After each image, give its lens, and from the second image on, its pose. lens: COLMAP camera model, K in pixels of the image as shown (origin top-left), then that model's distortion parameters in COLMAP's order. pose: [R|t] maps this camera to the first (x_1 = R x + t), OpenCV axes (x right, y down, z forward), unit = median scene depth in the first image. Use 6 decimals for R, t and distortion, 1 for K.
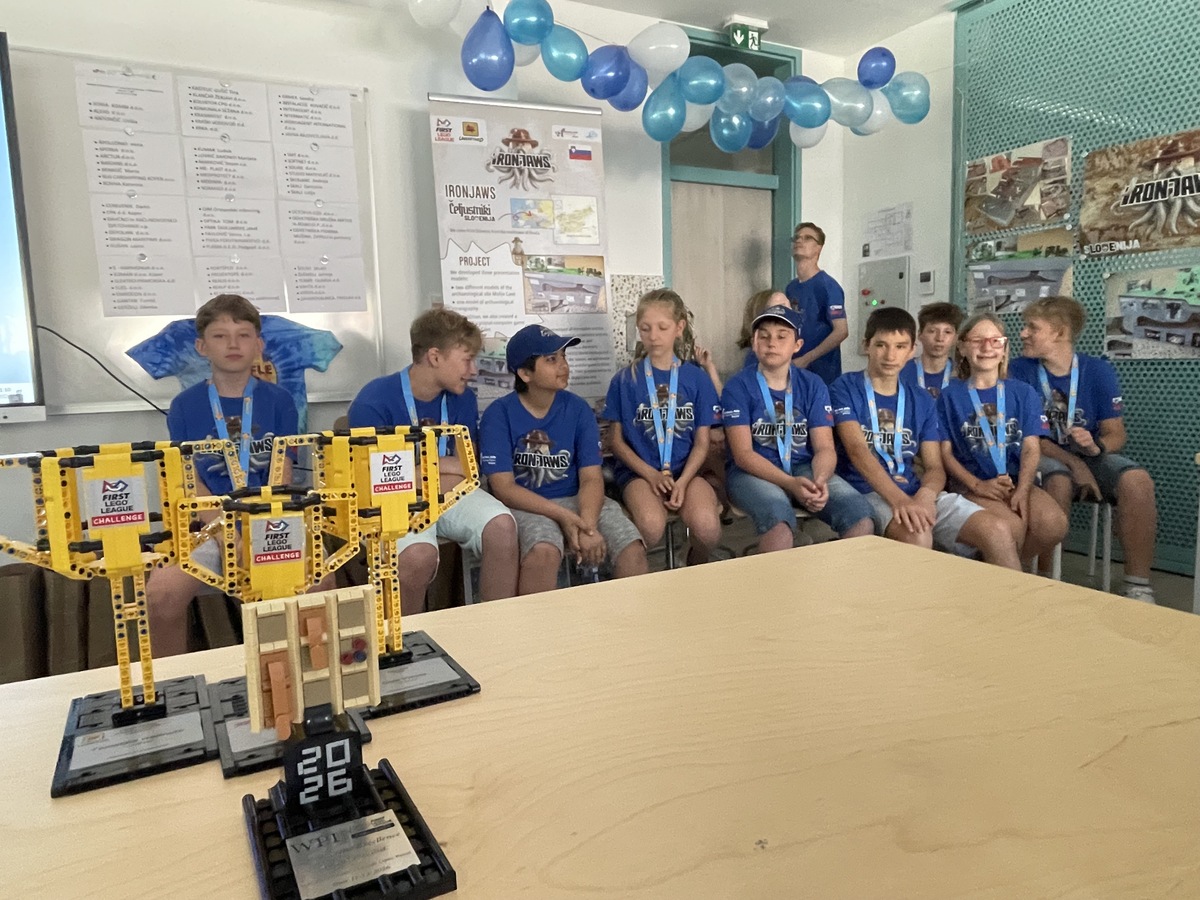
lens RADIAL K [[791.8, 0, 600.9], [0, 791.8, 442.3], [0, 0, 1]] dist [0.016456, -0.020268]
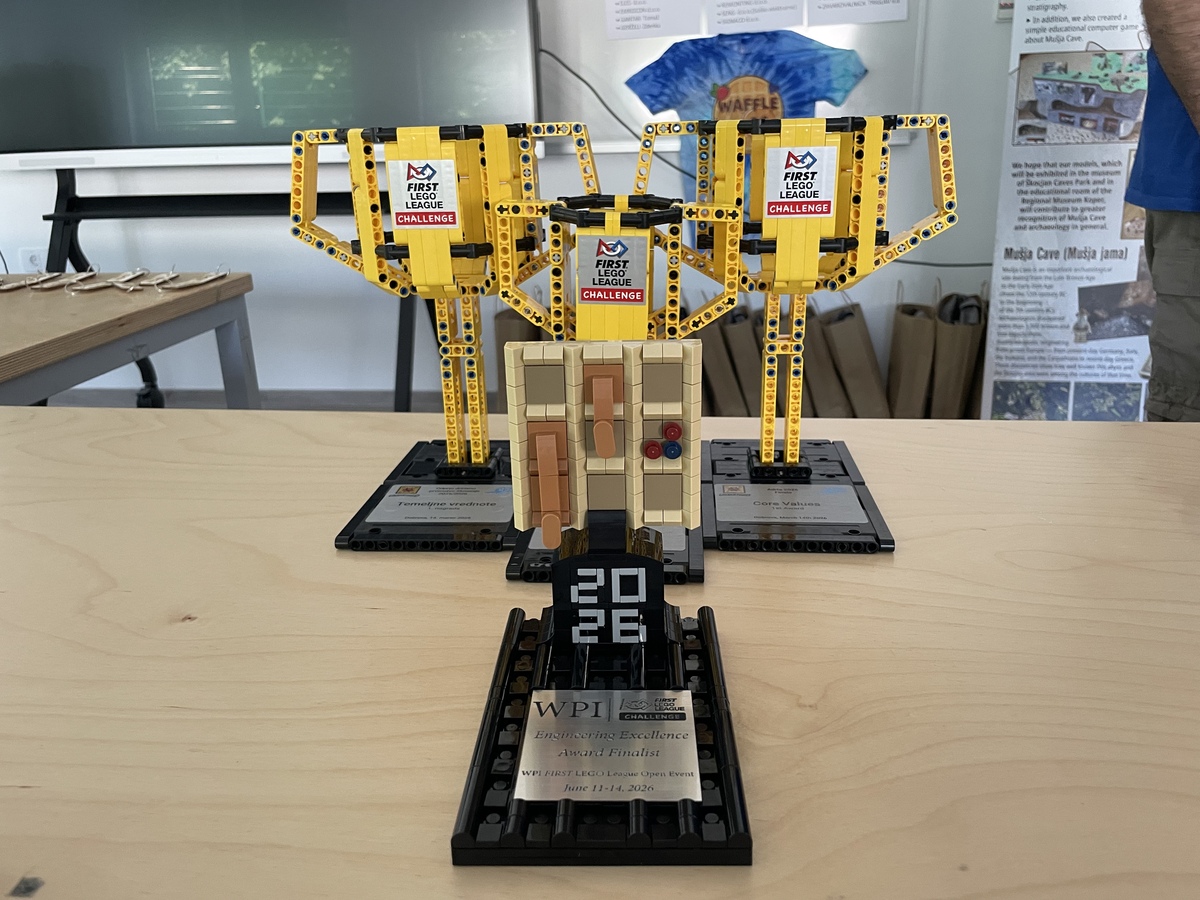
lens RADIAL K [[927.3, 0, 613.7], [0, 927.3, 433.7], [0, 0, 1]] dist [0.094237, -0.155114]
pose [[0.833731, 0.180684, -0.521771, 0.019794], [-0.058334, 0.968480, 0.242163, 0.037608], [0.549080, -0.171462, 0.817993, 0.185155]]
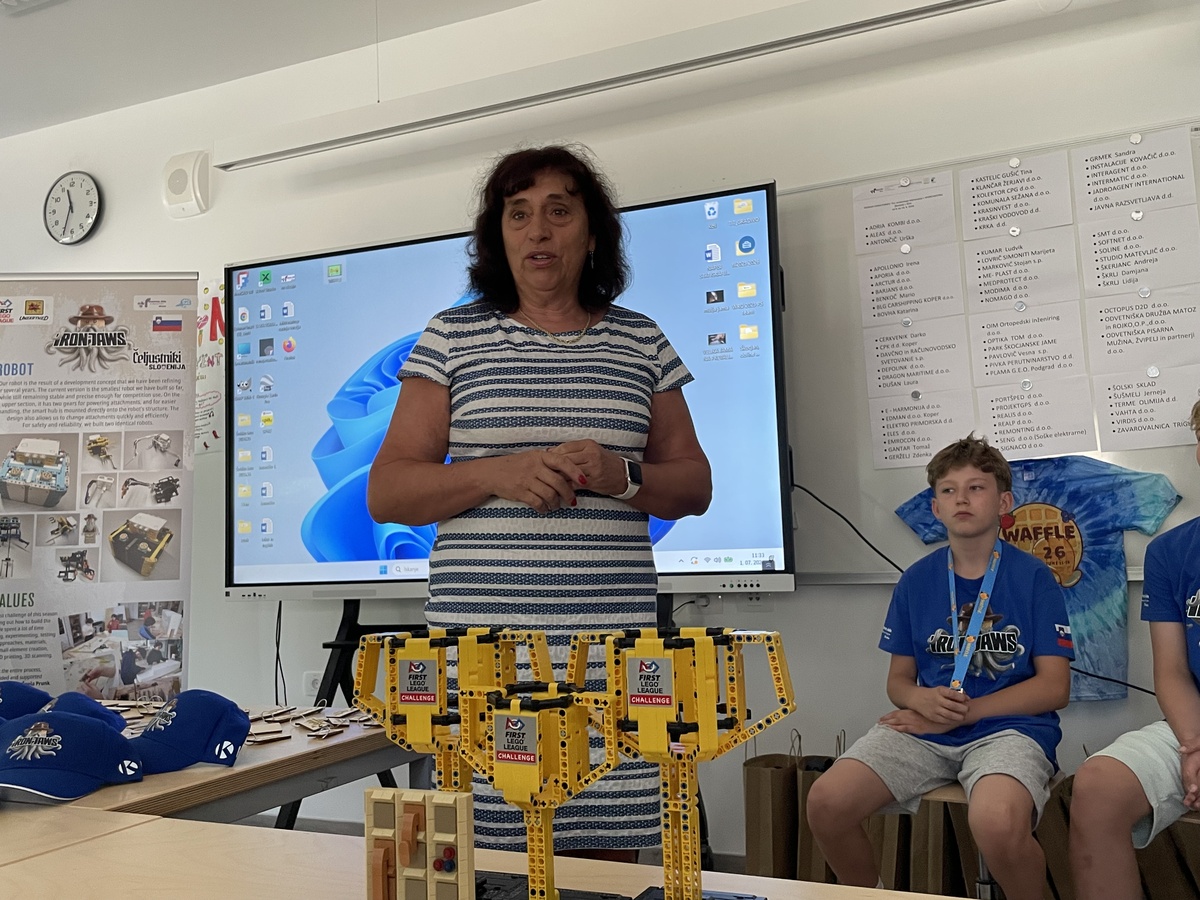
lens RADIAL K [[1151.4, 0, 601.8], [0, 1151.4, 434.4], [0, 0, 1]] dist [0.107565, -0.171475]
pose [[0.601843, -0.065346, -0.795937, 0.472076], [-0.065591, 0.989235, -0.130811, -0.039817], [0.795917, 0.130934, 0.591078, 0.104905]]
